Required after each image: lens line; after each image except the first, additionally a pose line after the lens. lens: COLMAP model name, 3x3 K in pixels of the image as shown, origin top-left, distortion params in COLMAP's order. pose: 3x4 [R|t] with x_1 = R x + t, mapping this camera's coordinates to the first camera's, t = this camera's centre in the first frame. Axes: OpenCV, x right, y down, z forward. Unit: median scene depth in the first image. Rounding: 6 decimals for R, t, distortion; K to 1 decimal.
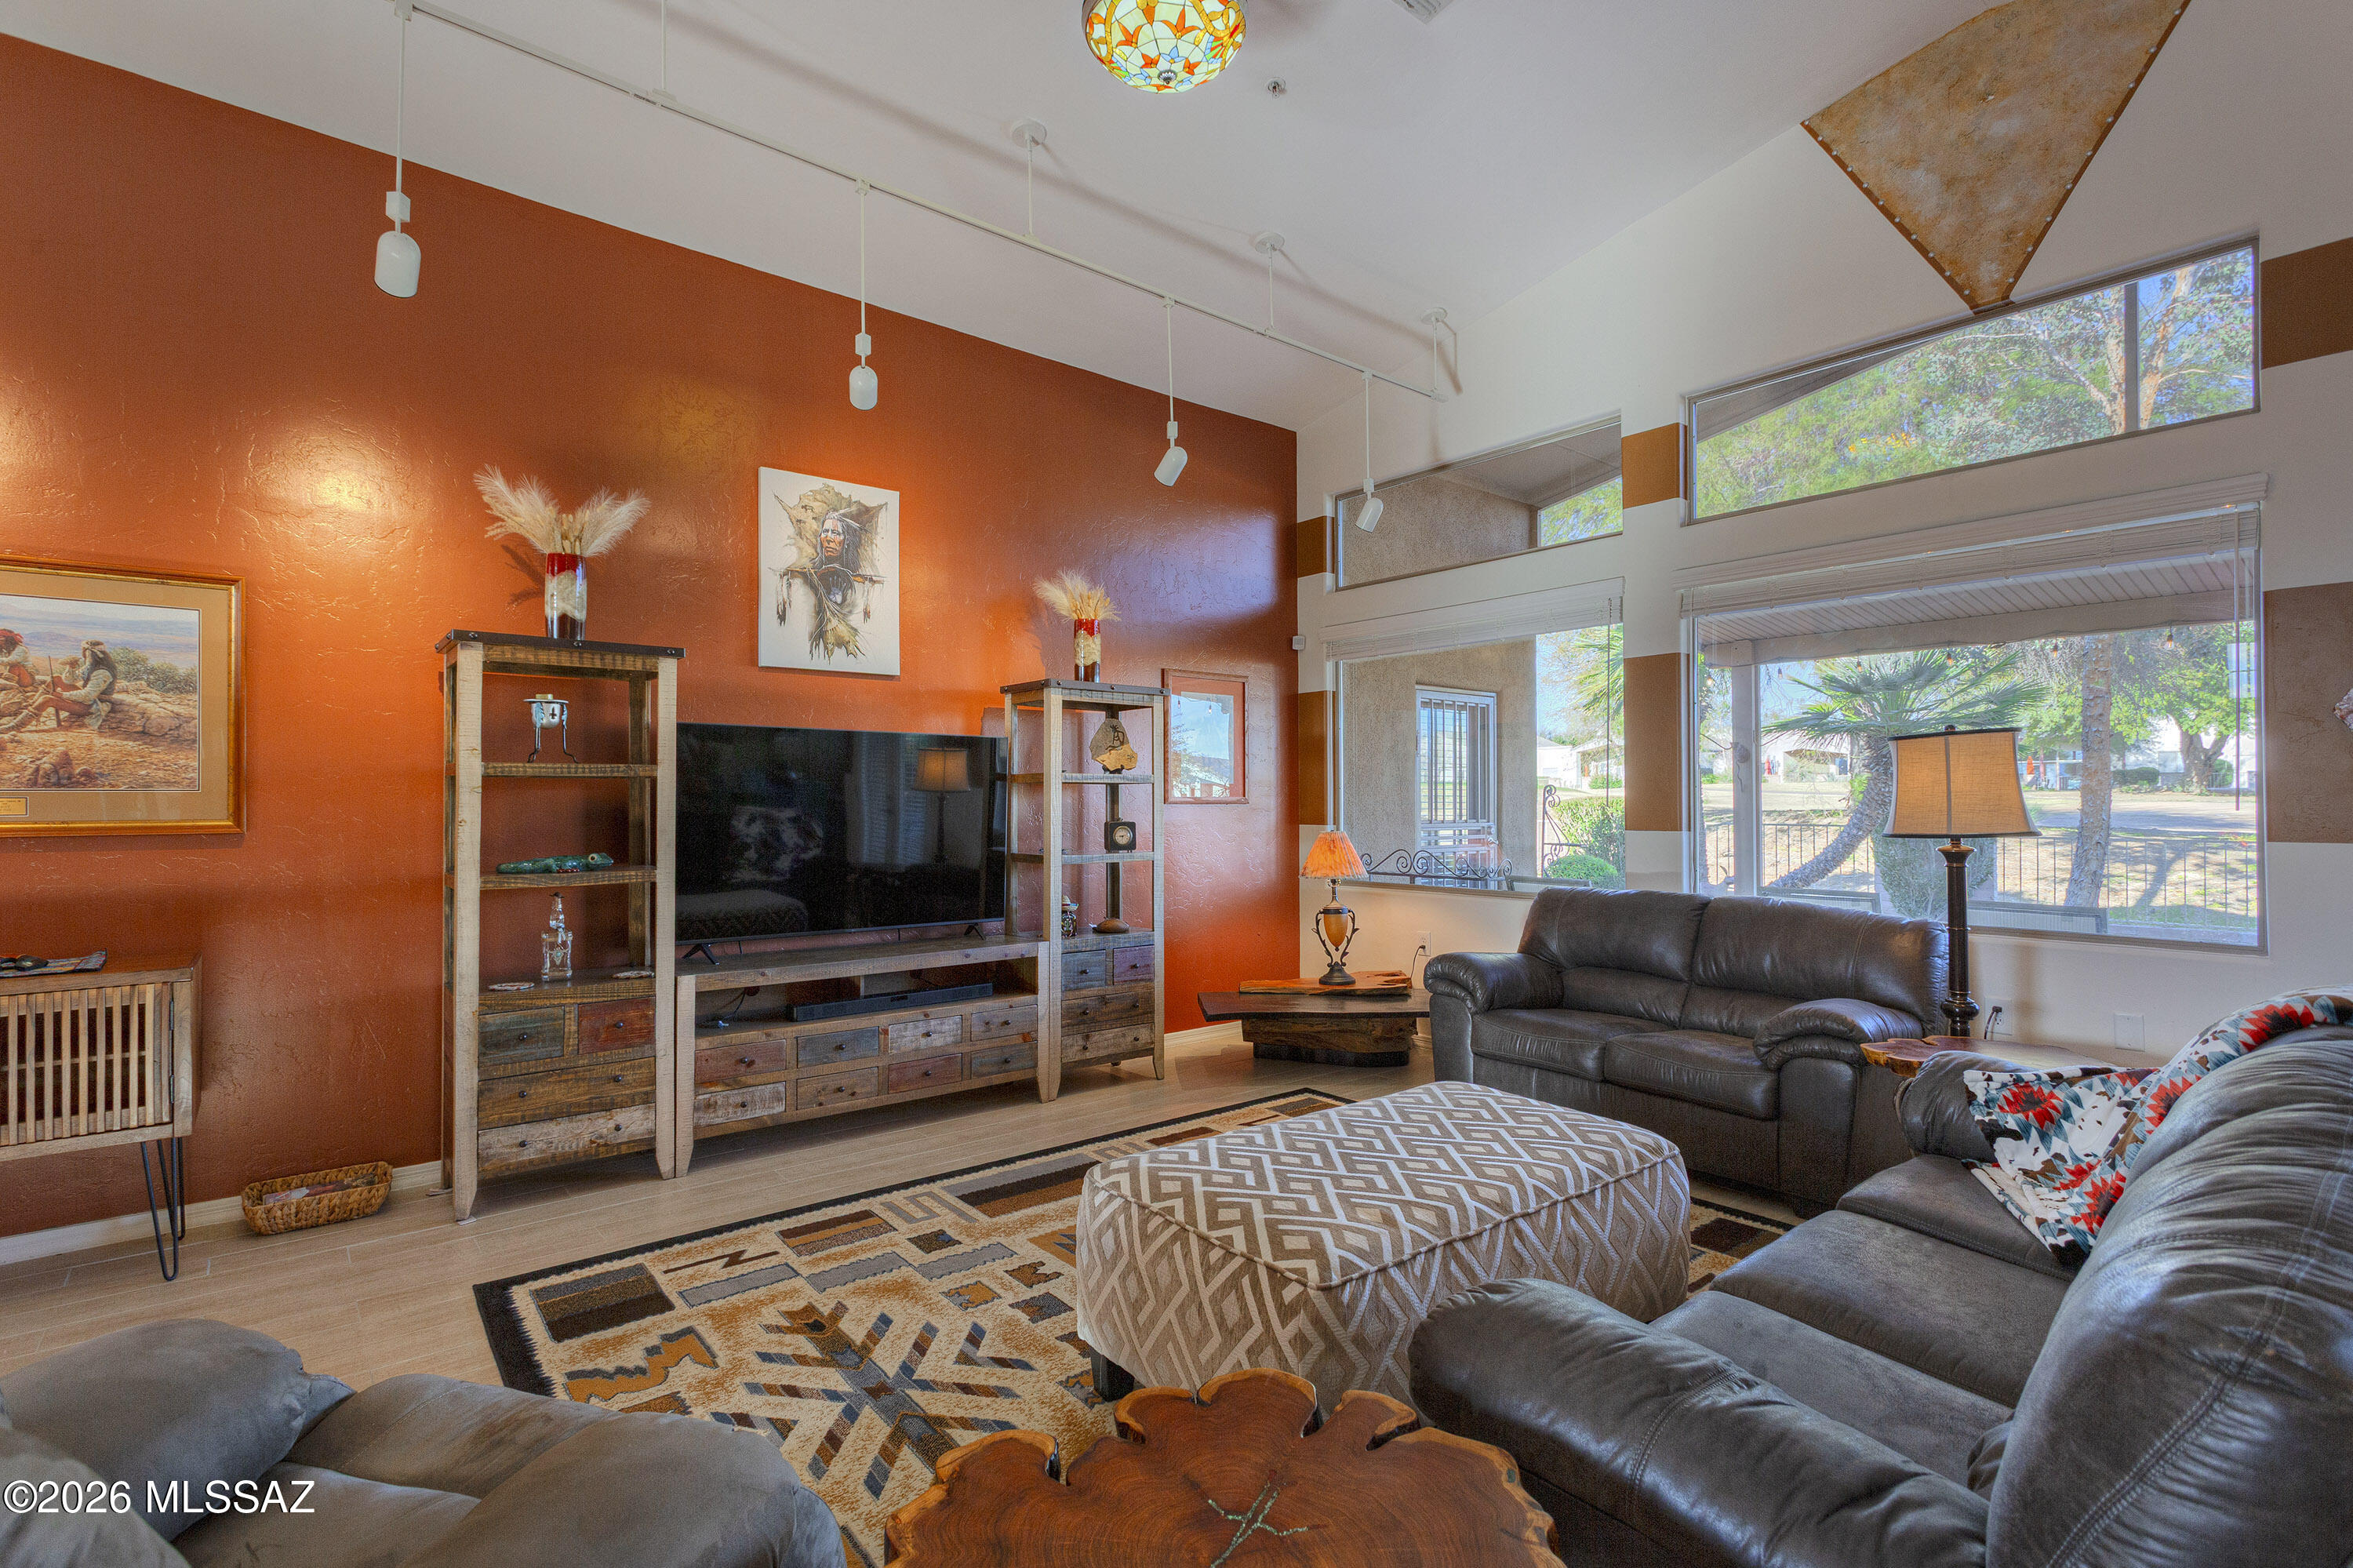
lens RADIAL K [[1108.2, 0, 1159.3], [0, 1108.2, 794.4], [0, 0, 1]] dist [0.004501, 0.001152]
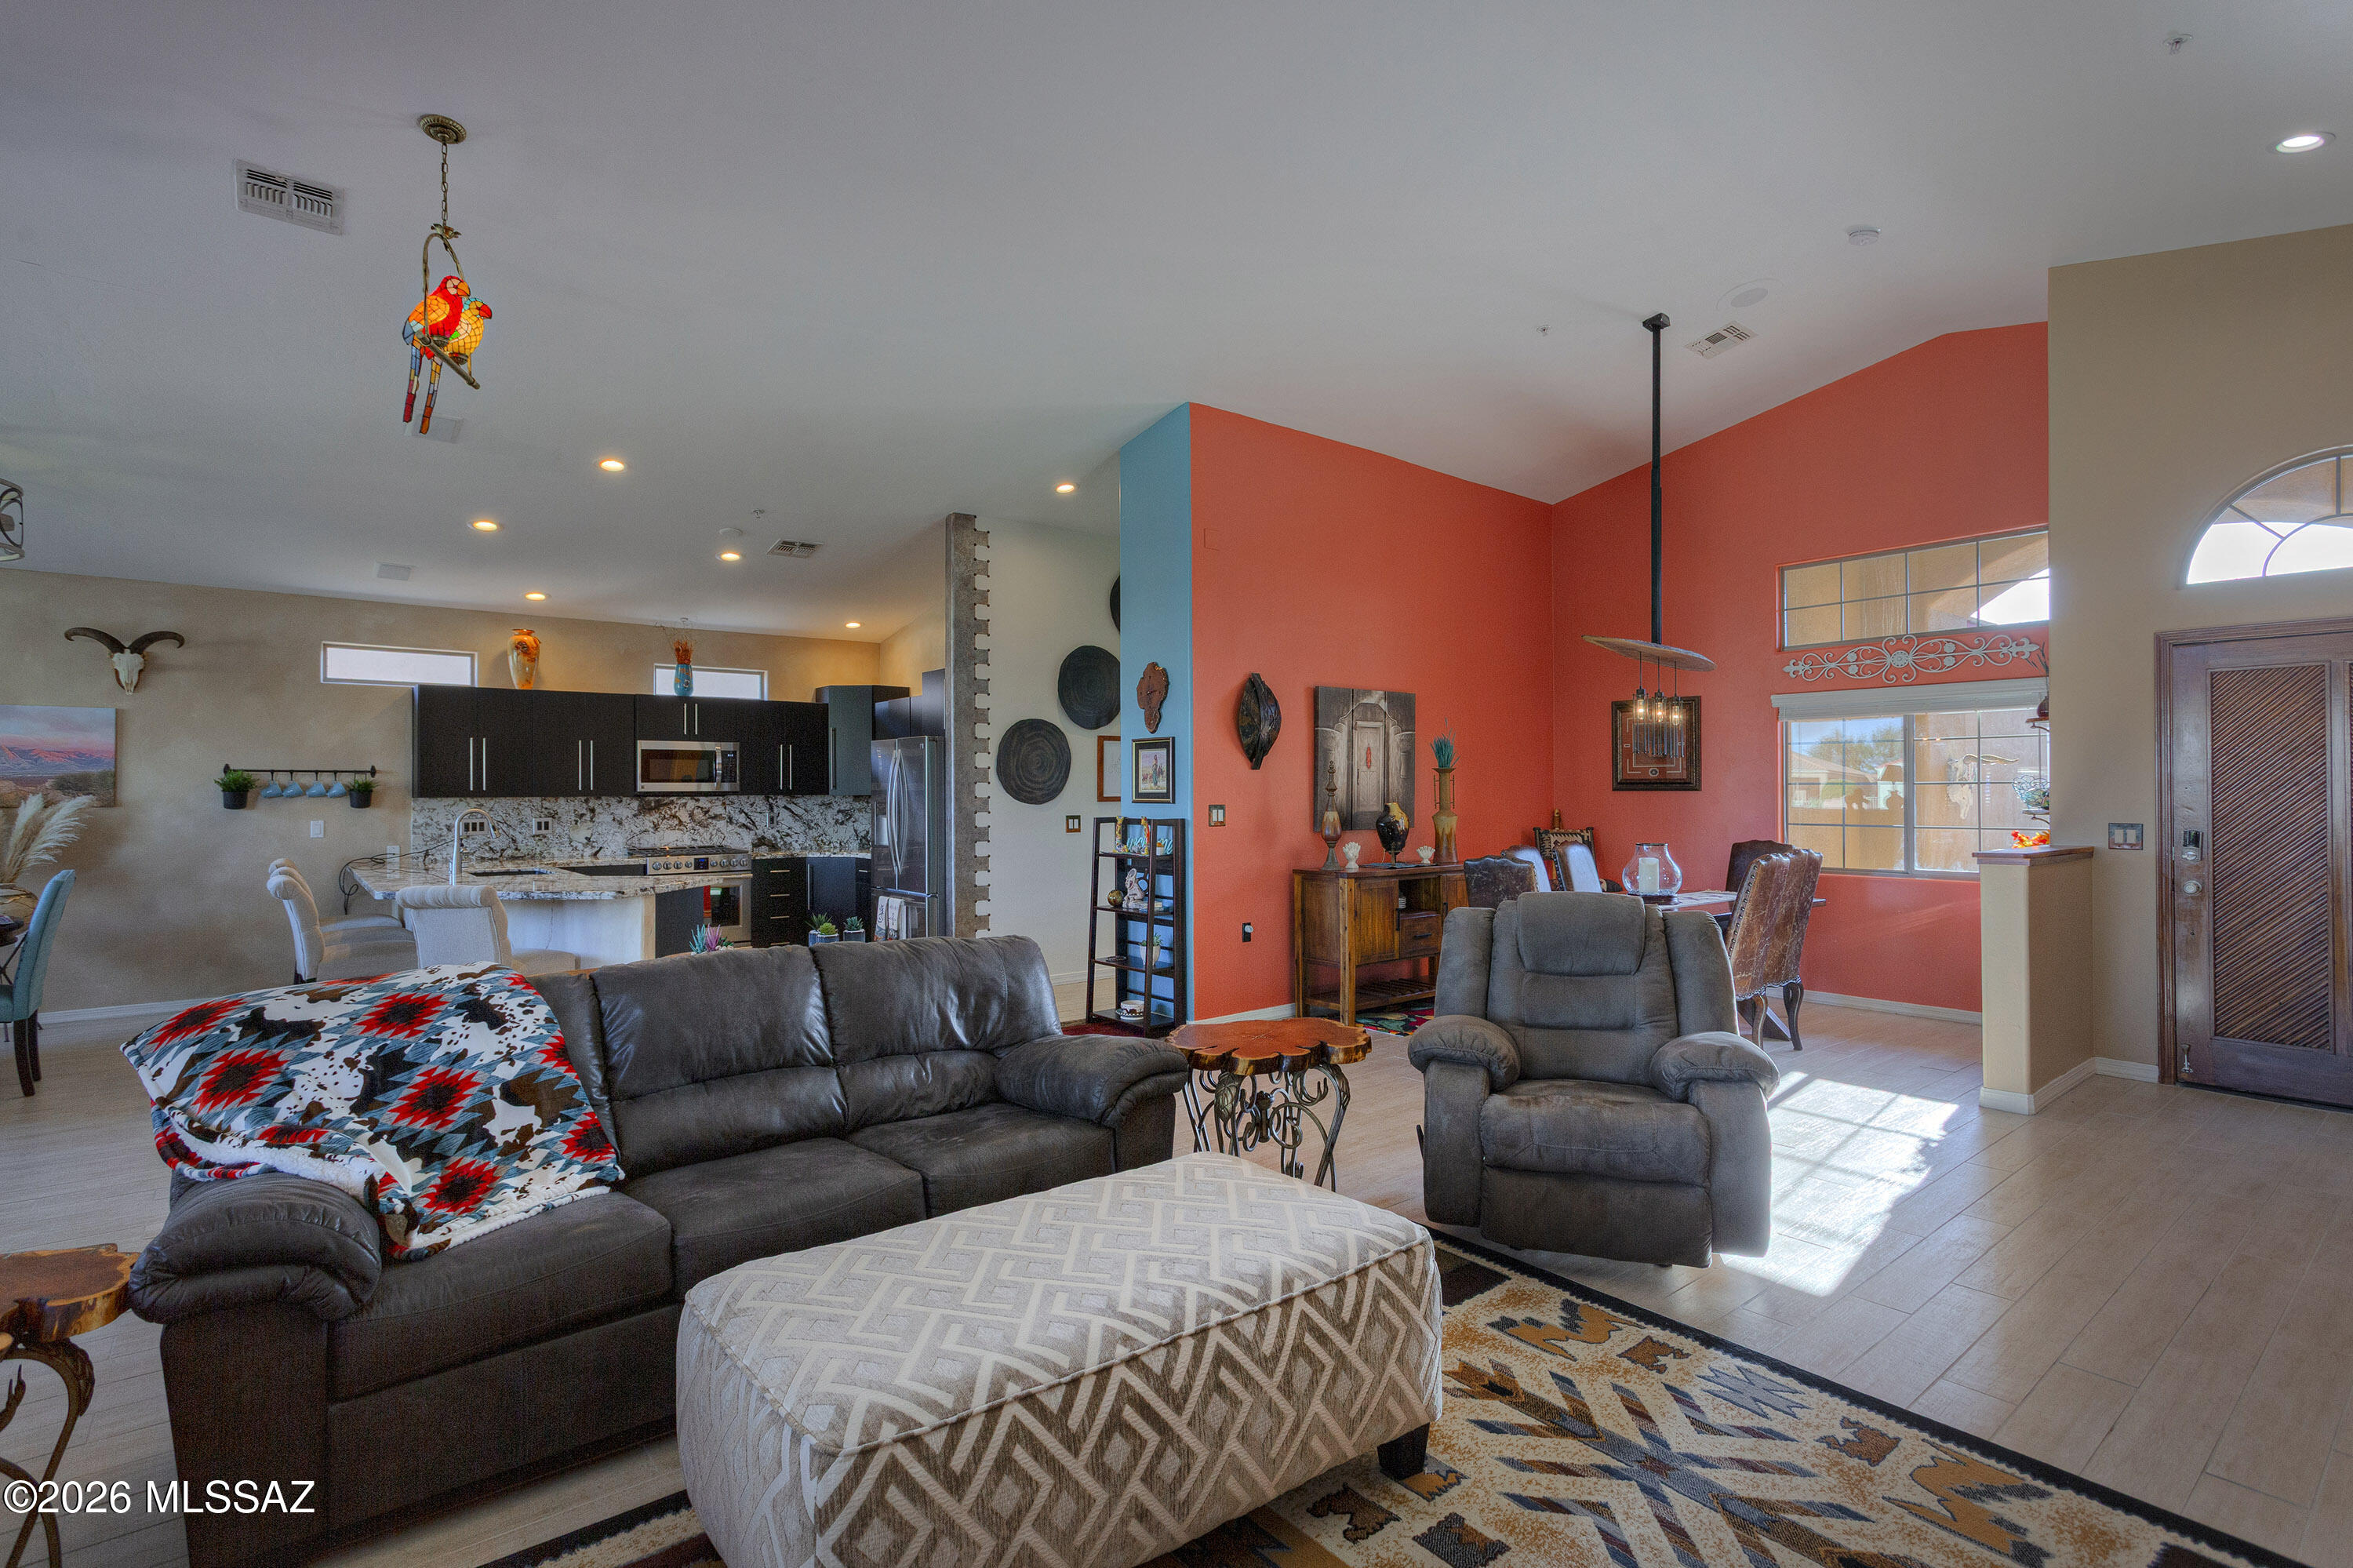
lens RADIAL K [[1108.2, 0, 1207.1], [0, 1108.2, 788.8], [0, 0, 1]] dist [0.004501, 0.001152]
pose [[-0.999804, 0.006924, -0.018566, 0.083212], [0.007024, 0.999961, -0.005323, -0.014850], [0.018528, -0.005453, -0.999813, 1.196722]]
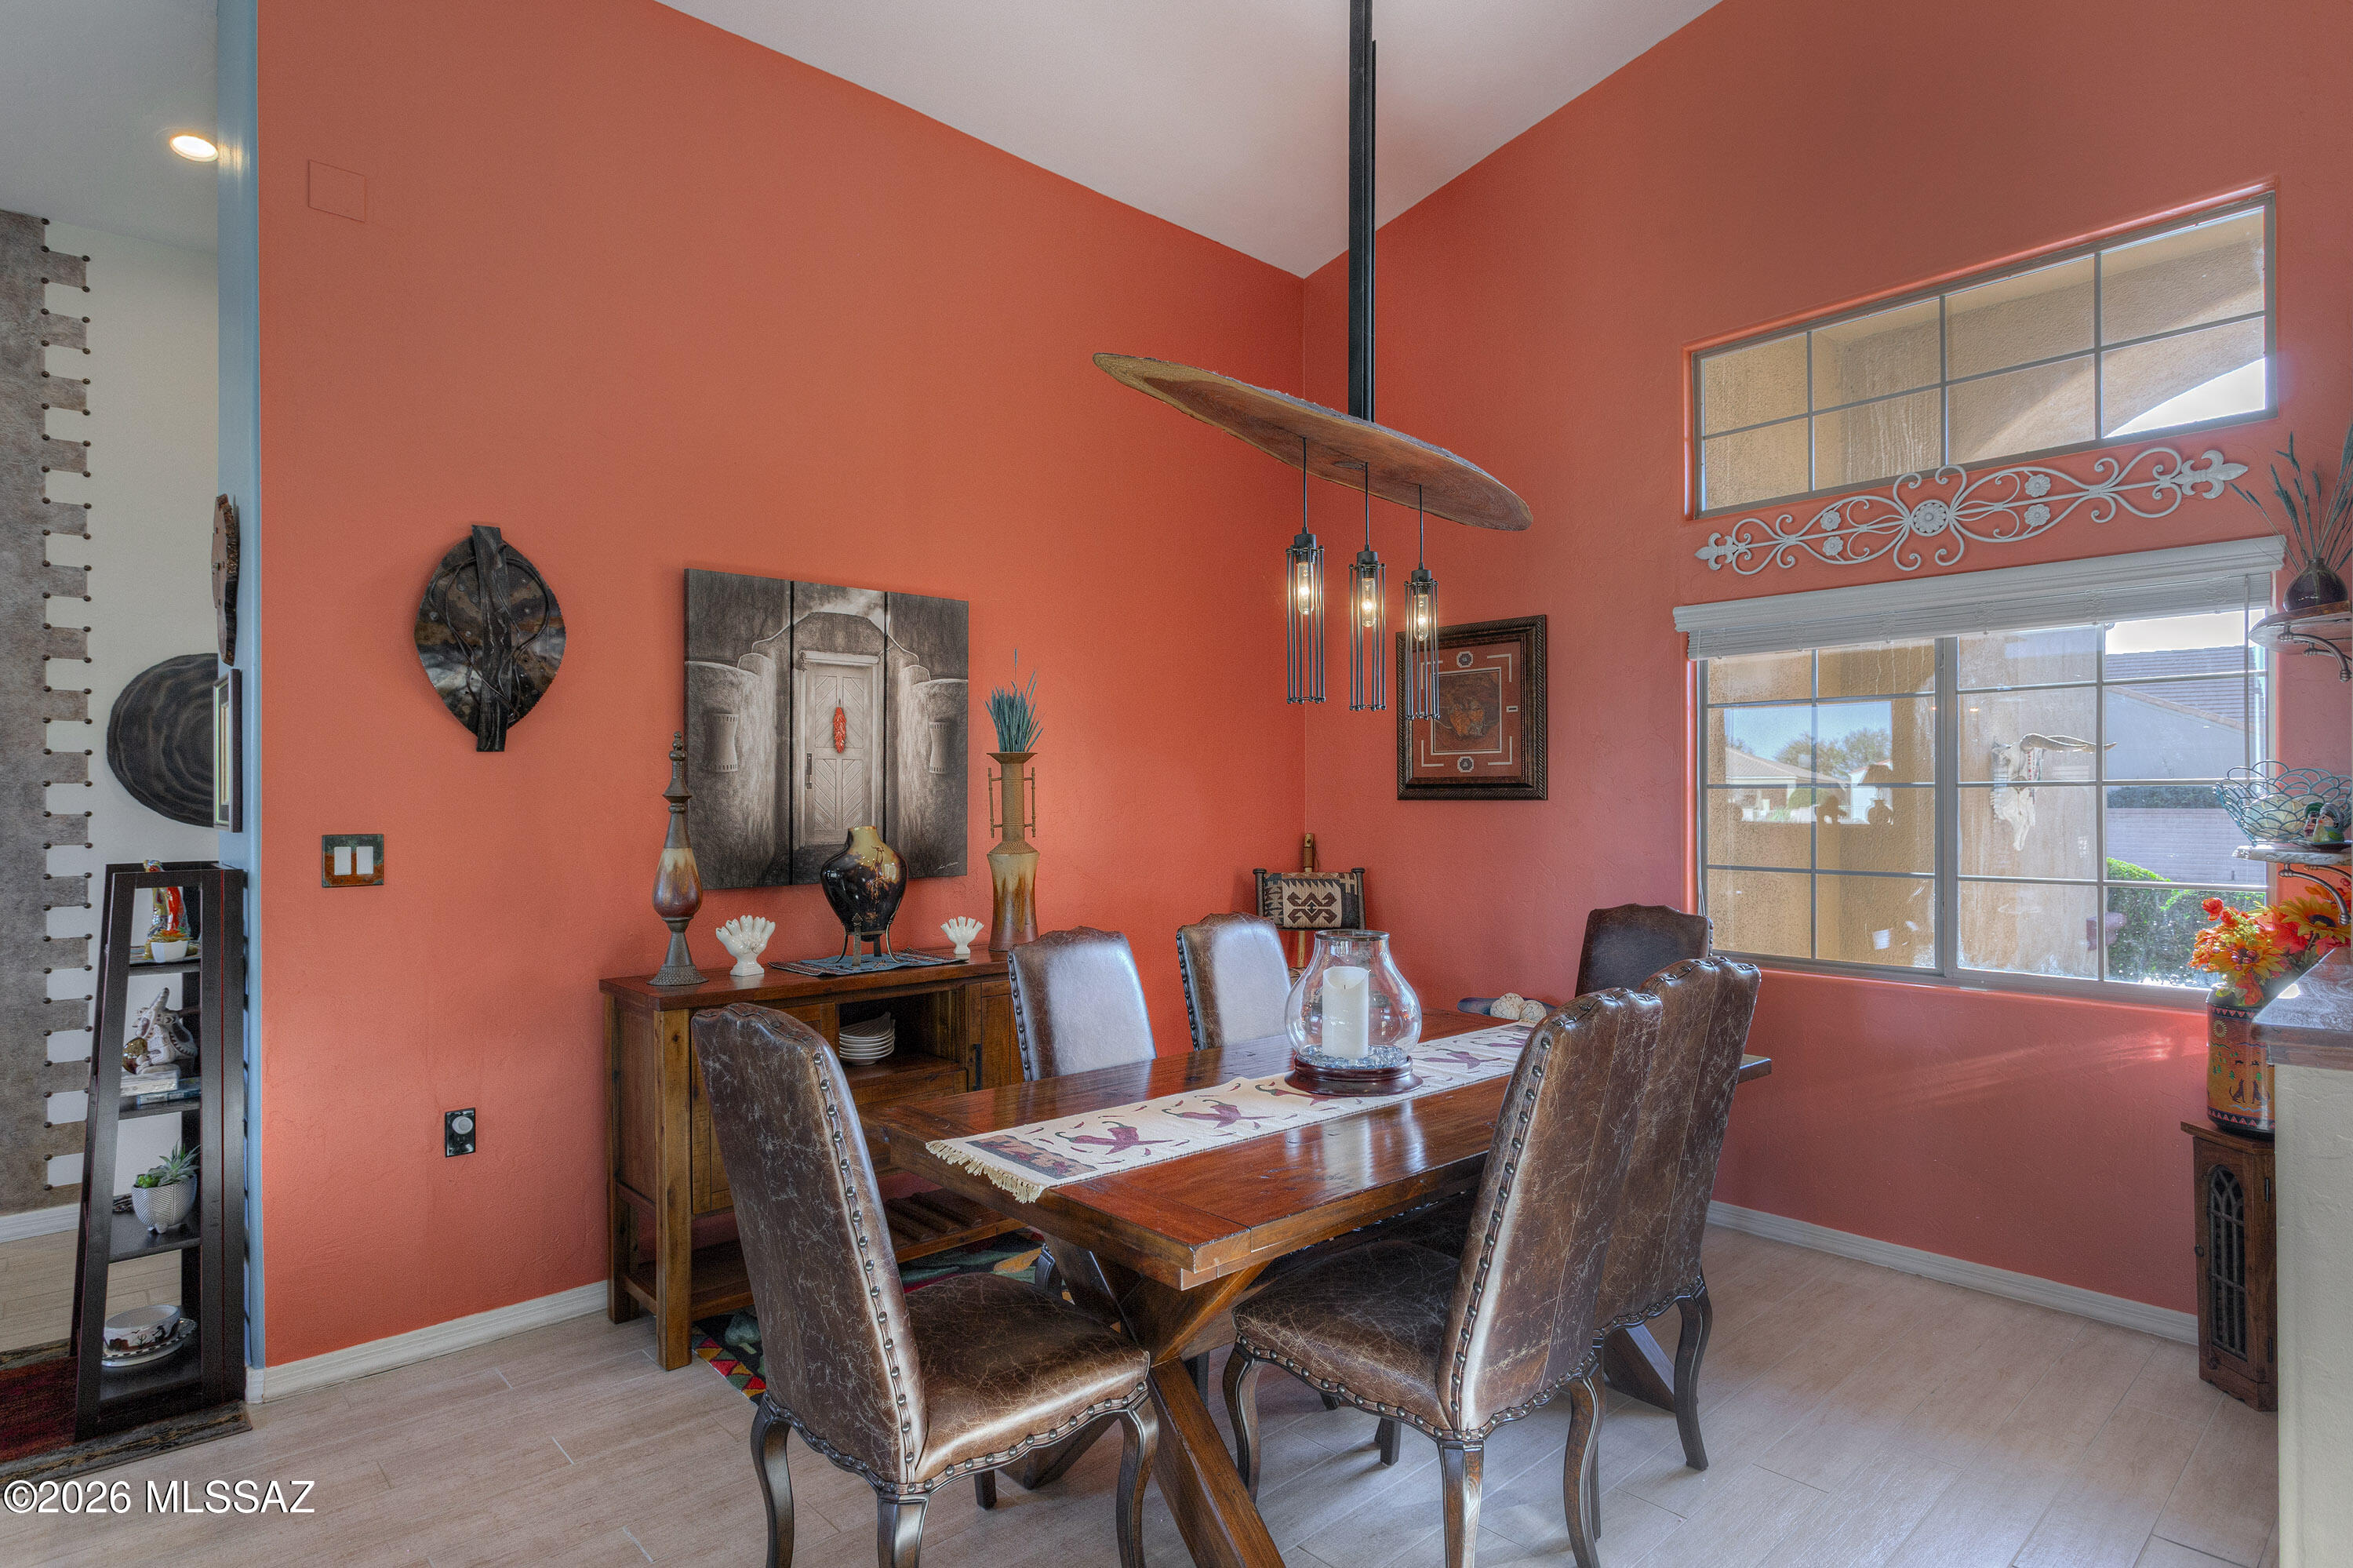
lens RADIAL K [[1251.3, 0, 1201.0], [0, 1251.3, 807.9], [0, 0, 1]] dist [-0.005875, 0.006096]
pose [[-0.996467, 0.007916, -0.083611, -0.423387], [0.007604, 0.999963, 0.004053, -0.015709], [0.083640, 0.003403, -0.996490, 0.349787]]
